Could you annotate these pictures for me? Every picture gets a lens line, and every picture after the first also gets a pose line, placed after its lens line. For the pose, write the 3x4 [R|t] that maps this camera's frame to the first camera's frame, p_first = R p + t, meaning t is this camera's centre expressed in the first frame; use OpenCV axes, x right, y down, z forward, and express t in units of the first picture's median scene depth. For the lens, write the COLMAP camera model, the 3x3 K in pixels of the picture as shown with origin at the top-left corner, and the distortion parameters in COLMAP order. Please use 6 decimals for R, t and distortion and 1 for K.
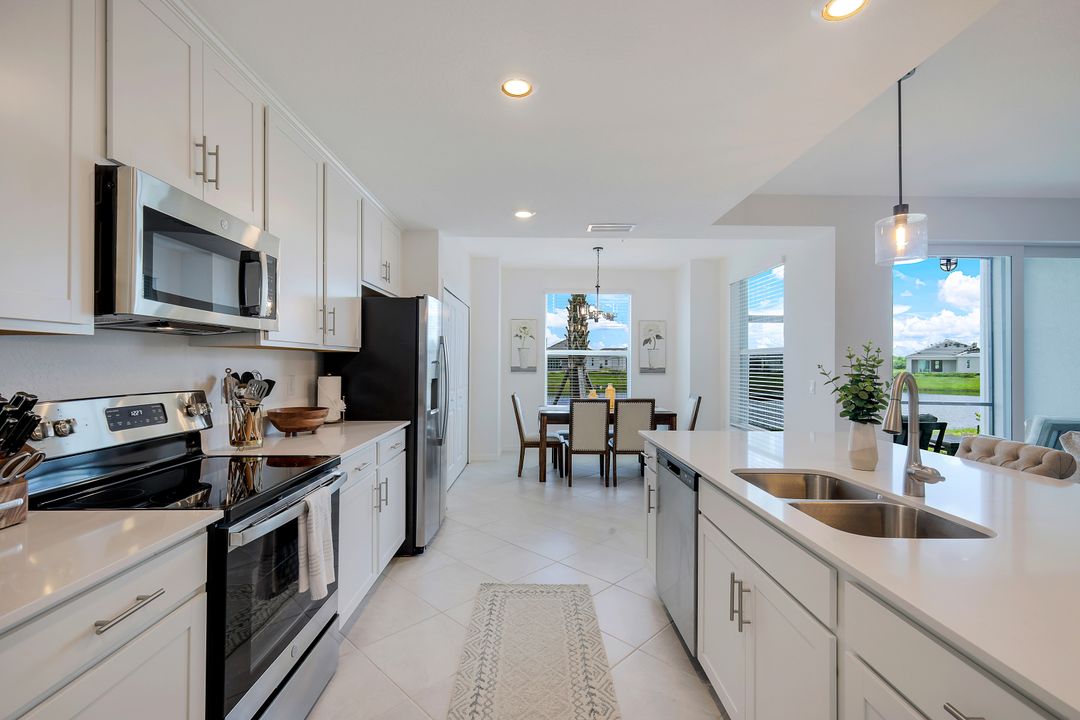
lens RADIAL K [[474.0, 0, 536.4], [0, 474.0, 358.9], [0, 0, 1]] dist [0.001523, 0.000528]
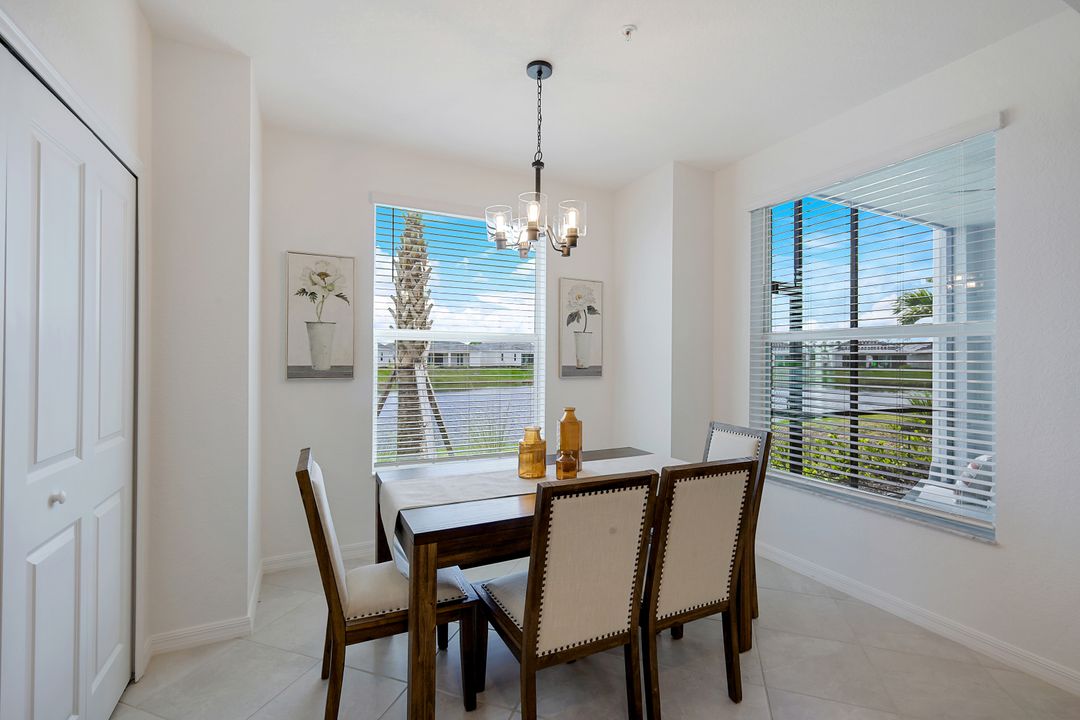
lens RADIAL K [[474.0, 0, 540.2], [0, 474.0, 357.1], [0, 0, 1]] dist [0.001523, 0.000528]
pose [[0.899678, 0.001371, 0.436552, -0.048164], [-0.004196, 0.999976, 0.005508, 0.007412], [-0.436534, -0.006788, 0.899662, 0.717090]]
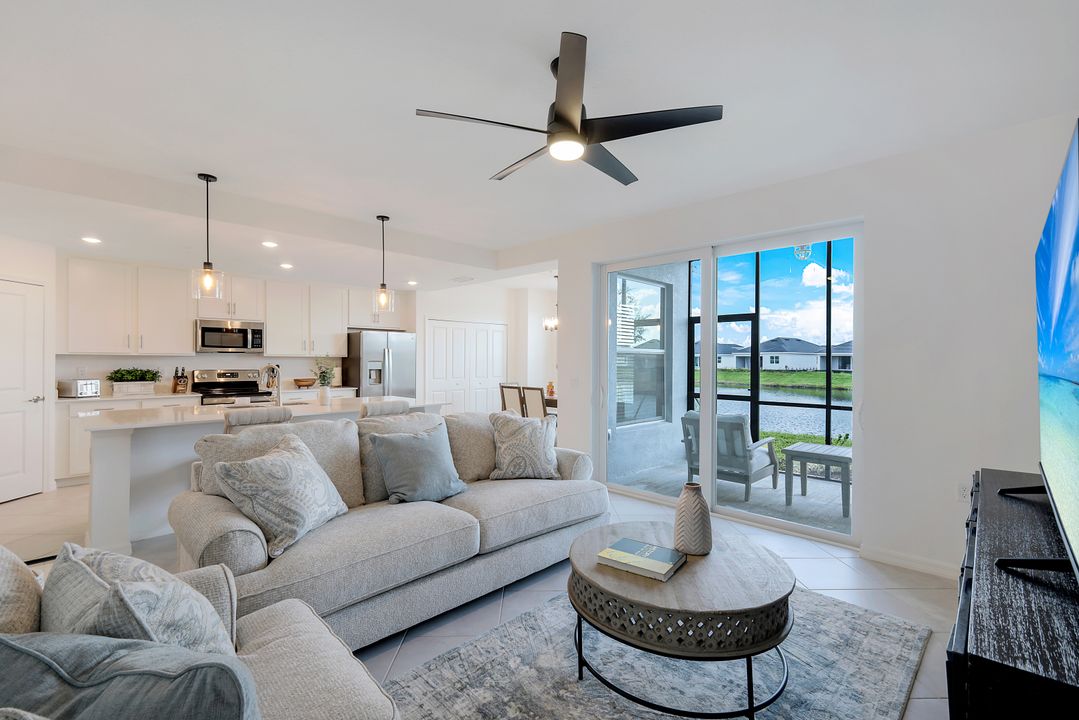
lens RADIAL K [[473.6, 0, 542.0], [0, 473.6, 360.5], [0, 0, 1]] dist [0.001523, 0.000528]
pose [[0.711912, -0.000021, -0.702268, 1.163620], [0.004500, 0.999980, 0.004532, -0.001806], [0.702254, -0.006387, 0.711898, 0.014922]]
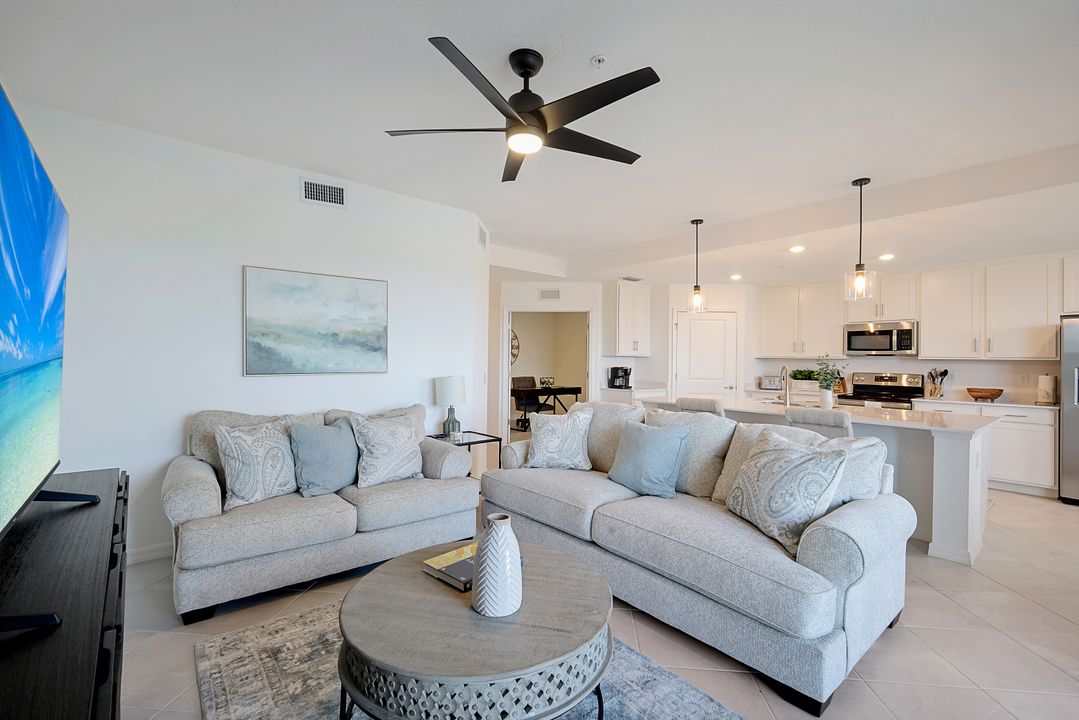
lens RADIAL K [[473.6, 0, 538.8], [0, 473.6, 359.3], [0, 0, 1]] dist [0.001523, 0.000528]
pose [[-0.766702, -0.012139, -0.641888, 1.149771], [-0.010040, 0.999926, -0.006917, 0.006136], [0.641924, 0.001142, -0.766767, 0.663853]]
